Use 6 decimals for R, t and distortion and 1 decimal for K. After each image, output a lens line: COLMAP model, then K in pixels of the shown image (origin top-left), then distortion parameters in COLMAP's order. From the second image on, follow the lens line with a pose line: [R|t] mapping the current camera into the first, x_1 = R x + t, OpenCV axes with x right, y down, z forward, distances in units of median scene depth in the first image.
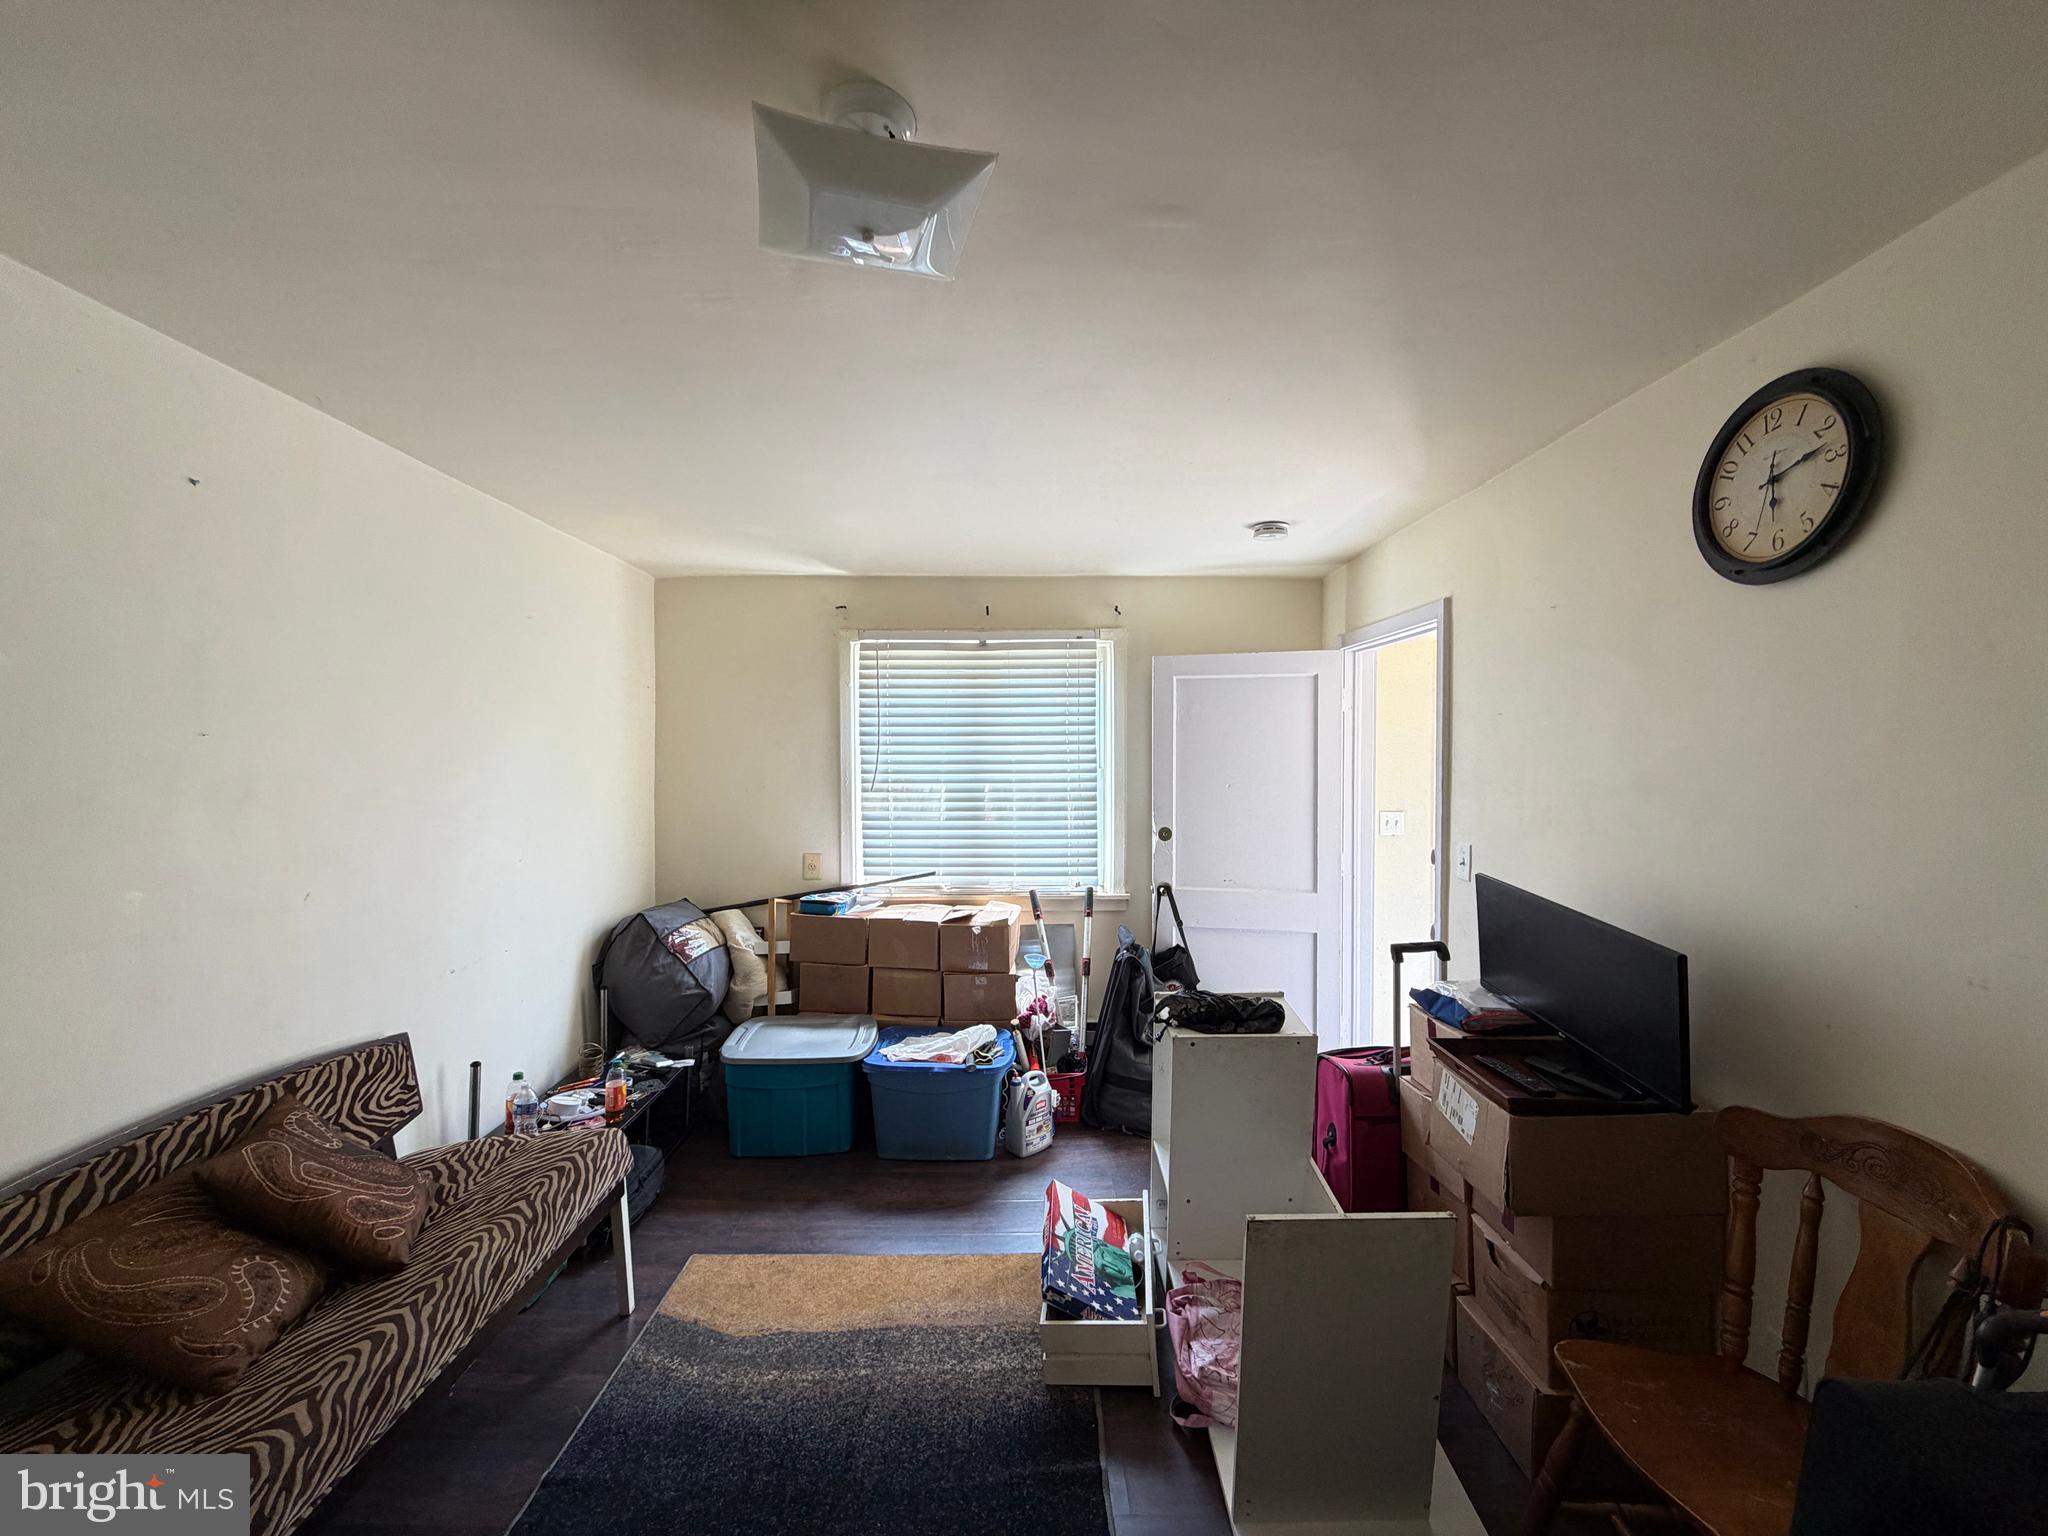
lens RADIAL K [[818.5, 0, 1023.5], [0, 818.5, 764.7], [0, 0, 1]] dist [0.000511, -0.000030]
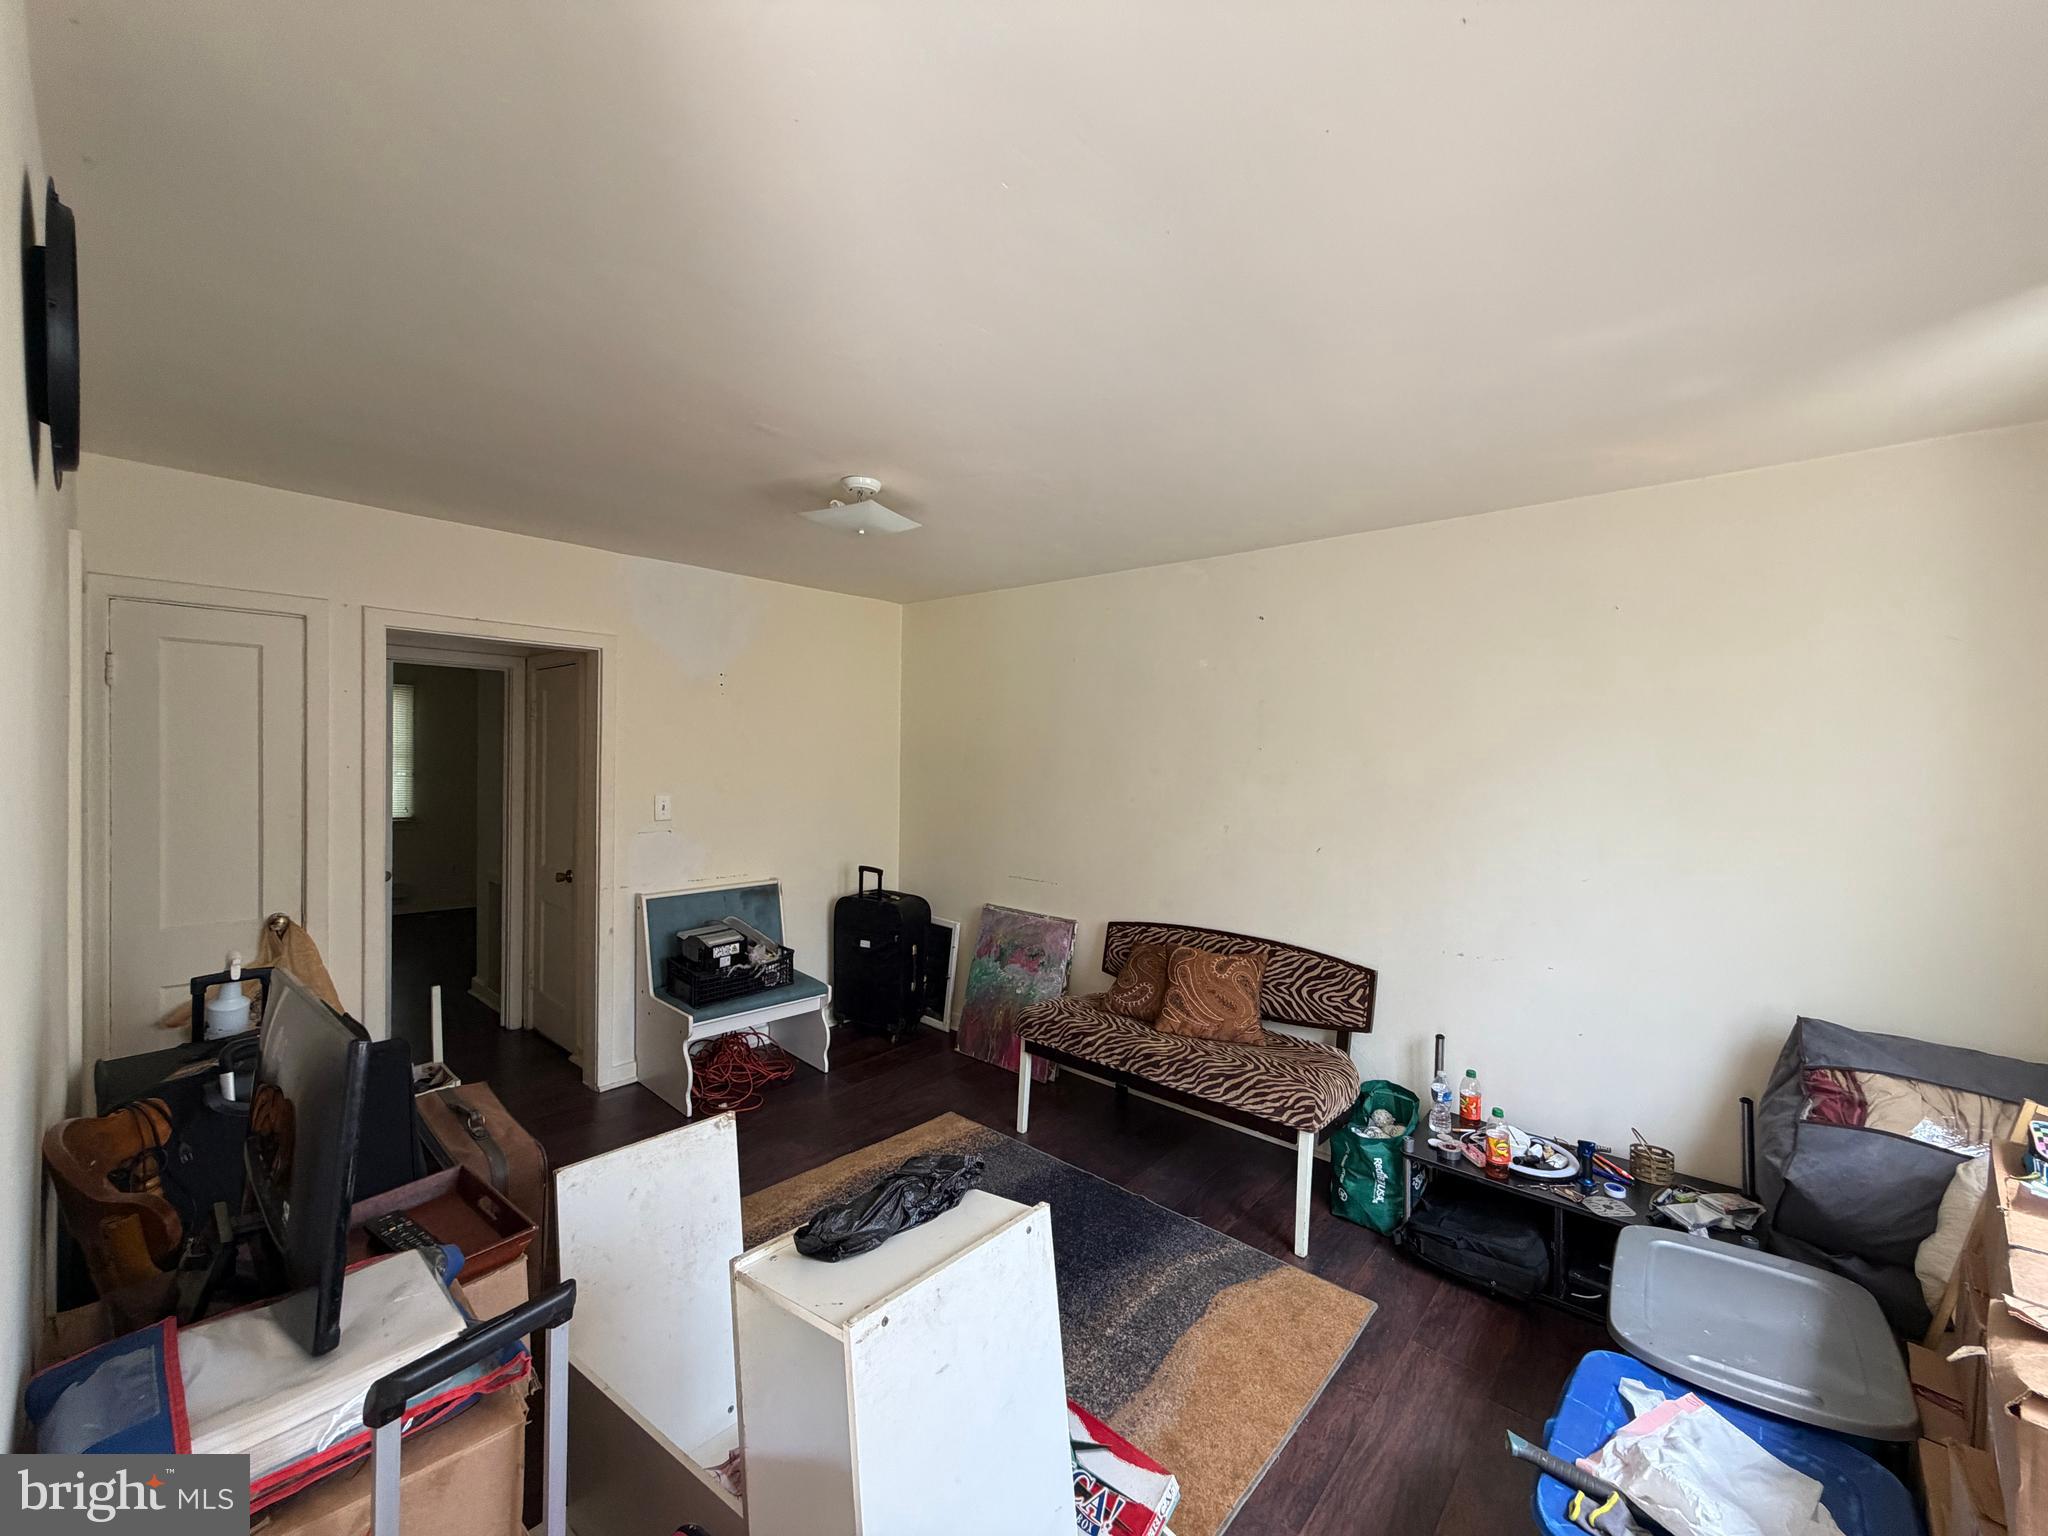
lens RADIAL K [[818.5, 0, 1026.5], [0, 818.5, 765.2], [0, 0, 1]] dist [0.000511, -0.000030]
pose [[-0.657120, -0.001432, -0.753785, 0.646912], [-0.027692, 0.999369, 0.022242, -0.021398], [0.753278, 0.035490, -0.656745, 1.499554]]
